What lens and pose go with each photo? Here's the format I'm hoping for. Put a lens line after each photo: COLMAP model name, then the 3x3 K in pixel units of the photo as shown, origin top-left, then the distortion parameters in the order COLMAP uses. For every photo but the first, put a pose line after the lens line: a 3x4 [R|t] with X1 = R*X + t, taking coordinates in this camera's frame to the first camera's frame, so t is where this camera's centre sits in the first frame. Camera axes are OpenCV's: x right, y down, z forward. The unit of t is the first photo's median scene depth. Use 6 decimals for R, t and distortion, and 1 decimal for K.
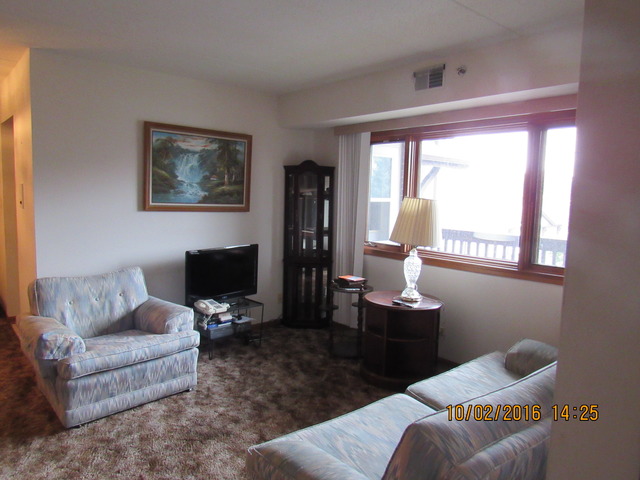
lens RADIAL K [[465.2, 0, 321.3], [0, 465.2, 238.2], [0, 0, 1]] dist [-0.007814, -0.001519]
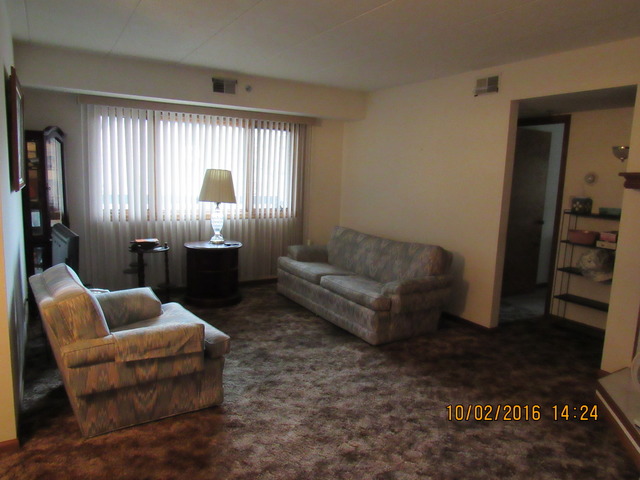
lens RADIAL K [[465.2, 0, 320.7], [0, 465.2, 240.9], [0, 0, 1]] dist [-0.007814, -0.001519]
pose [[0.161504, -0.165026, 0.972976, -1.455361], [0.058768, 0.985778, 0.157442, -0.099823], [-0.985121, 0.031752, 0.168905, 0.587490]]
